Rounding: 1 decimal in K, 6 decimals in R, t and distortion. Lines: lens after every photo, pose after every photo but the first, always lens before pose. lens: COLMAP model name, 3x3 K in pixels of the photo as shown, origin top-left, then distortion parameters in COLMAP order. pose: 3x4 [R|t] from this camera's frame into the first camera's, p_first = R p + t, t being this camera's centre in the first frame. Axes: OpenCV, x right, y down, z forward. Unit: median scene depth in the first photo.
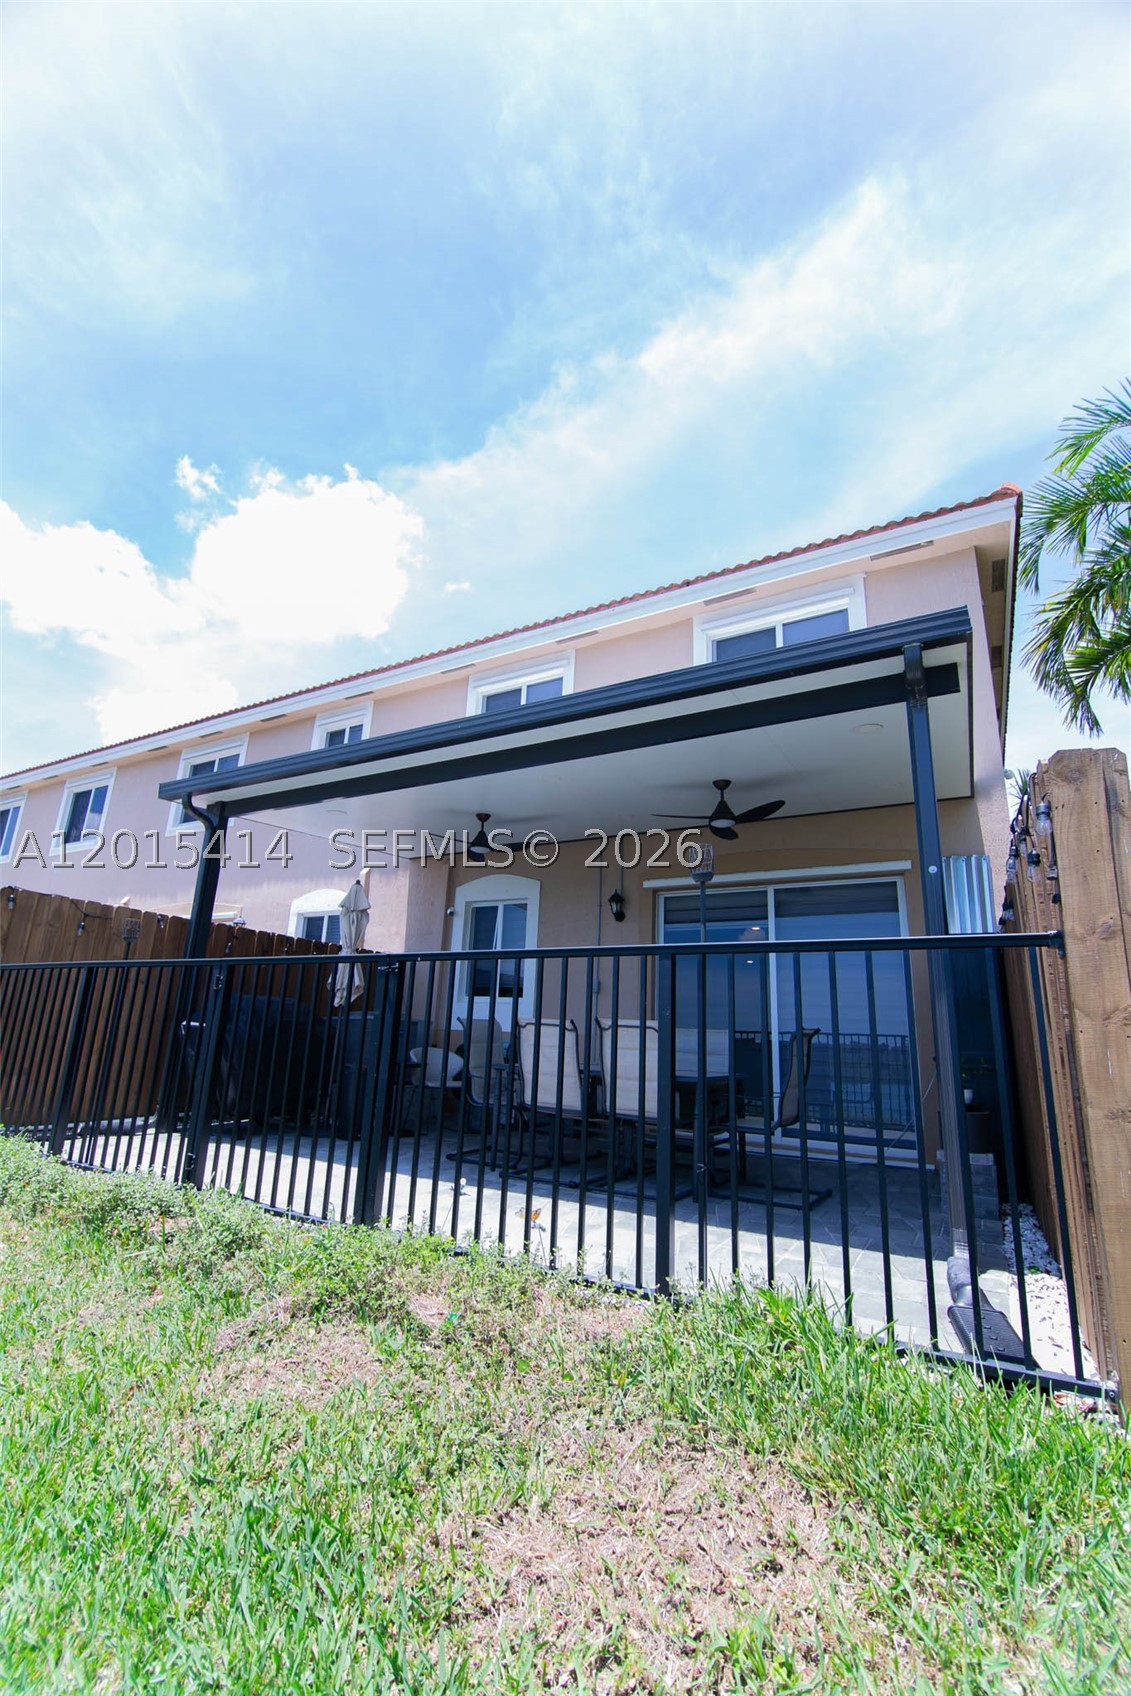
lens RADIAL K [[725.9, 0, 565.5], [0, 725.9, 848.0], [0, 0, 1]] dist [-0.003022, -0.010997]
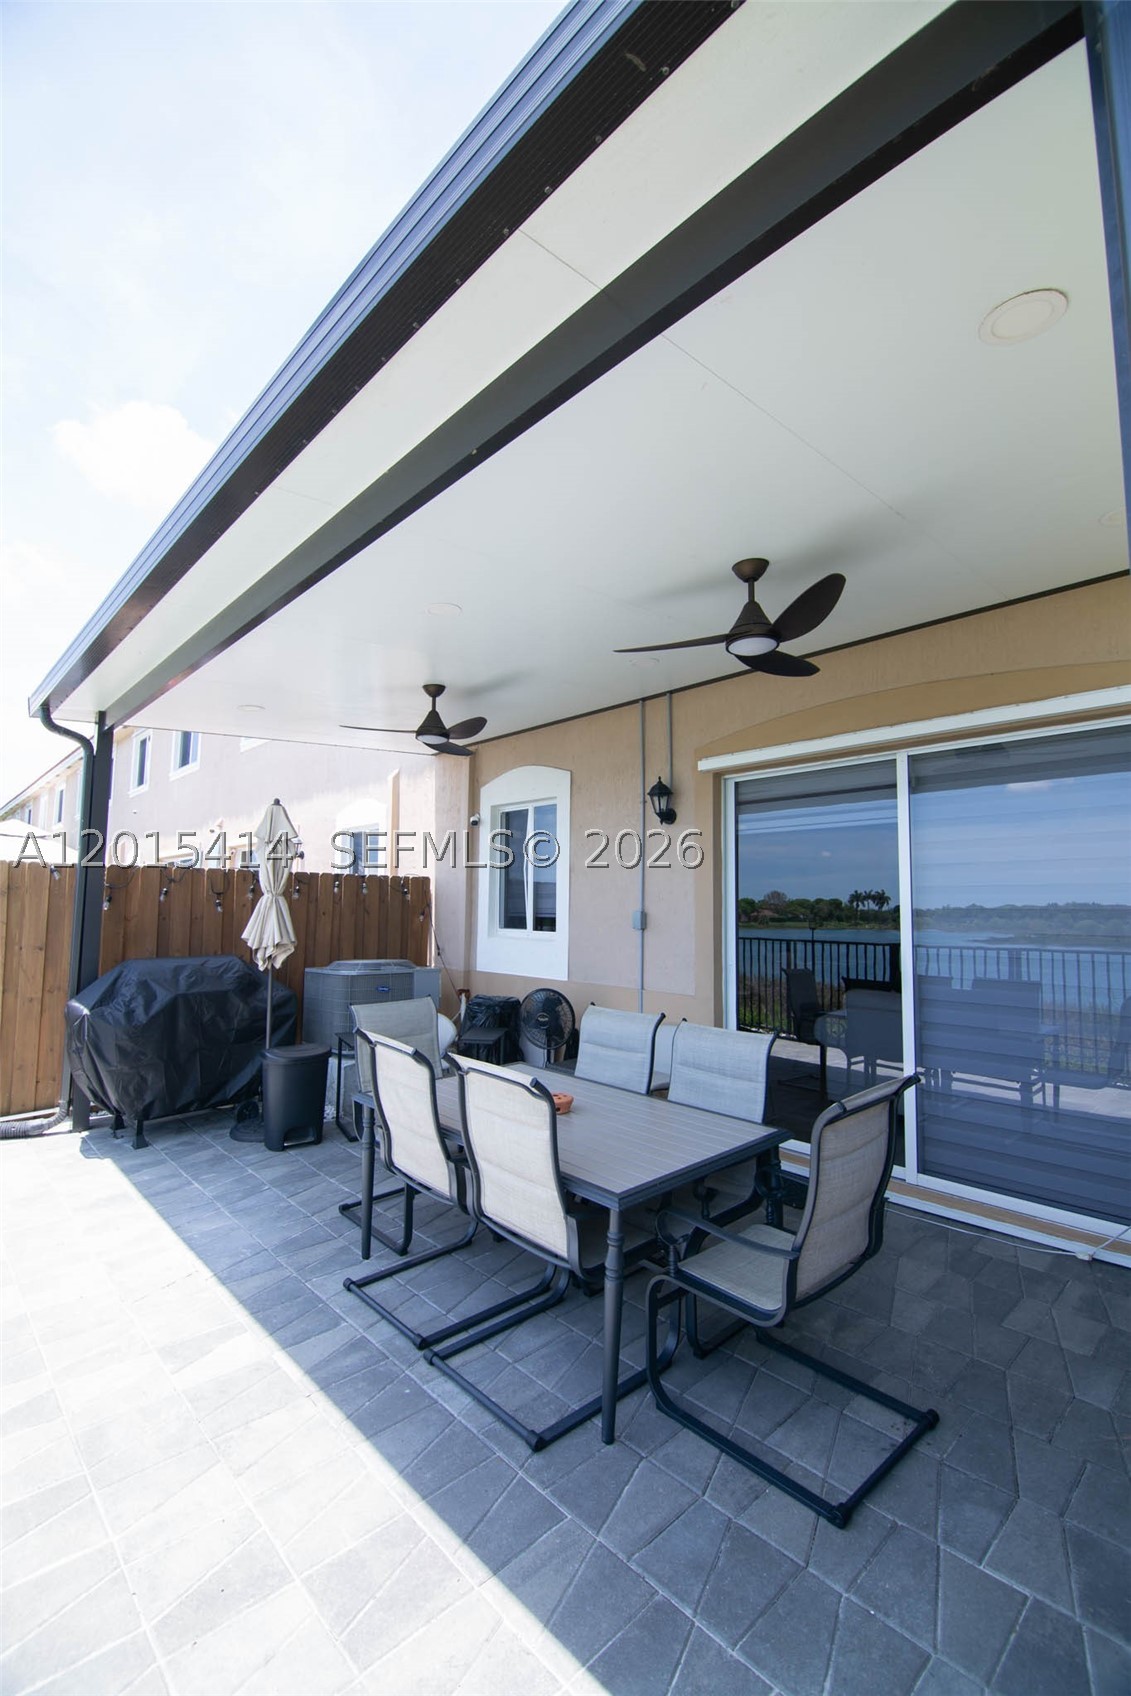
lens RADIAL K [[725.9, 0, 565.5], [0, 725.9, 848.0], [0, 0, 1]] dist [-0.003022, -0.010997]
pose [[0.955587, -0.053692, -0.289778, 0.177442], [0.100087, 0.983949, 0.147742, 0.014850], [0.277194, -0.170183, 0.945622, 0.339317]]
